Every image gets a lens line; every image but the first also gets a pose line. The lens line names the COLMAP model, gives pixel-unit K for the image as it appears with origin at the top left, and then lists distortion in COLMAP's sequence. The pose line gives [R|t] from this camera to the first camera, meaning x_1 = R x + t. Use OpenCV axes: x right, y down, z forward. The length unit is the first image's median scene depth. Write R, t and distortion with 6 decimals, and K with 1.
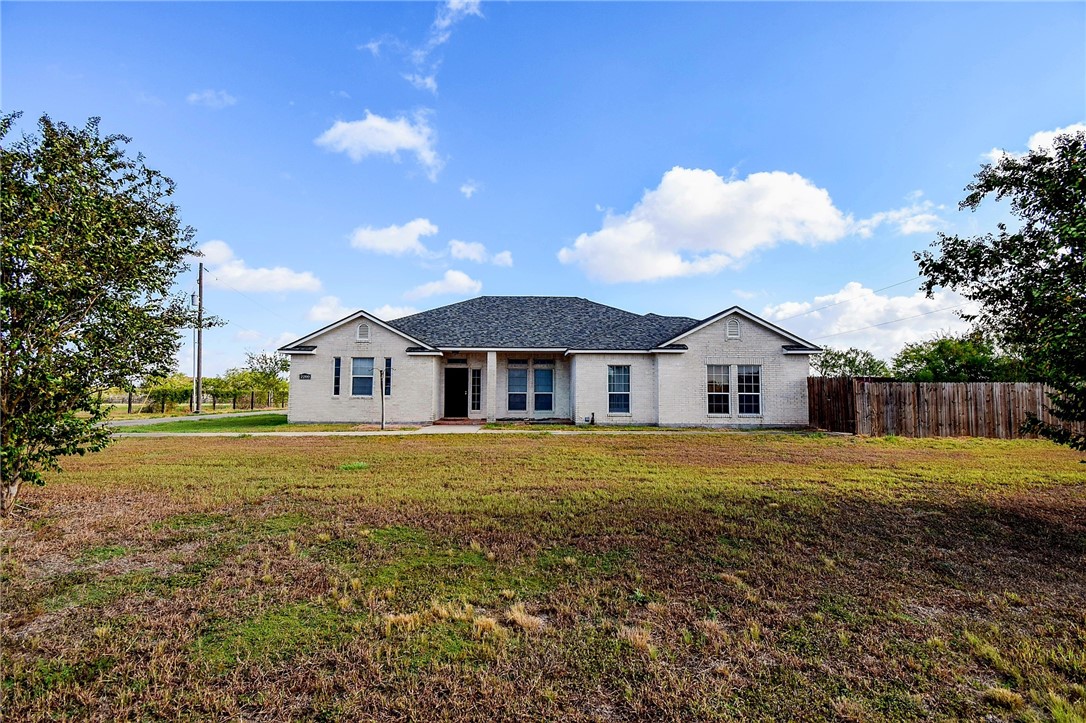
lens RADIAL K [[490.2, 0, 544.7], [0, 490.2, 361.4], [0, 0, 1]] dist [0.030216, -0.035218]
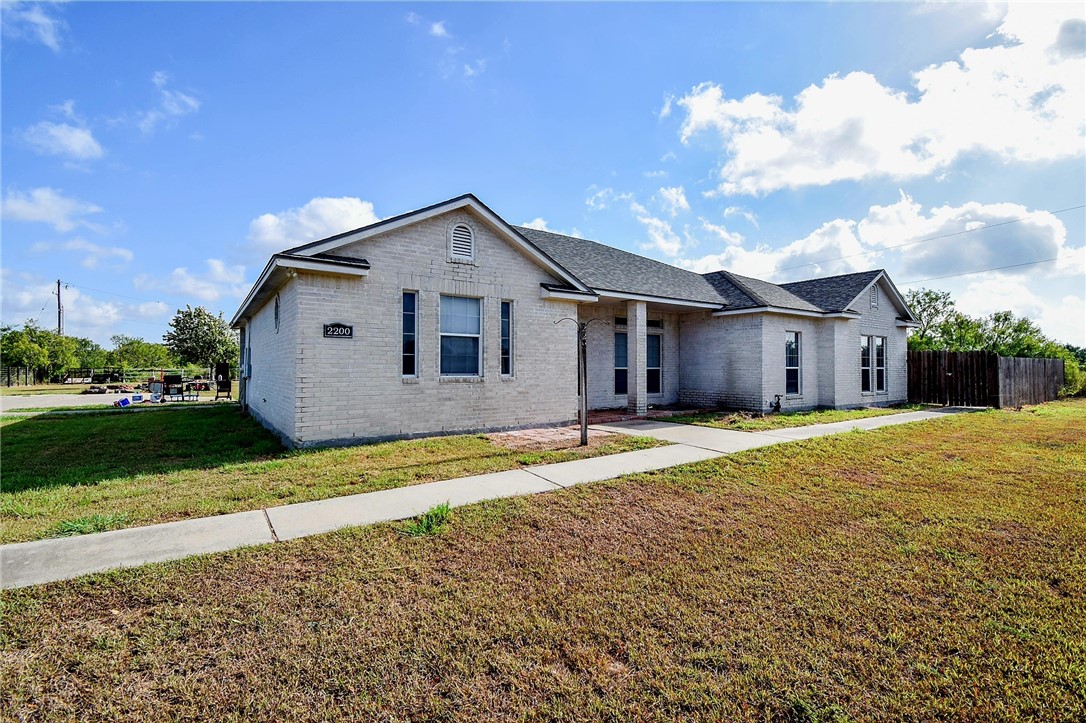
lens RADIAL K [[490.2, 0, 544.7], [0, 490.2, 361.4], [0, 0, 1]] dist [0.030216, -0.035218]
pose [[0.829652, 0.004633, 0.558261, -0.570096], [-0.033553, 0.998572, 0.041576, 0.033315], [-0.557271, -0.053225, 0.828623, 0.557935]]
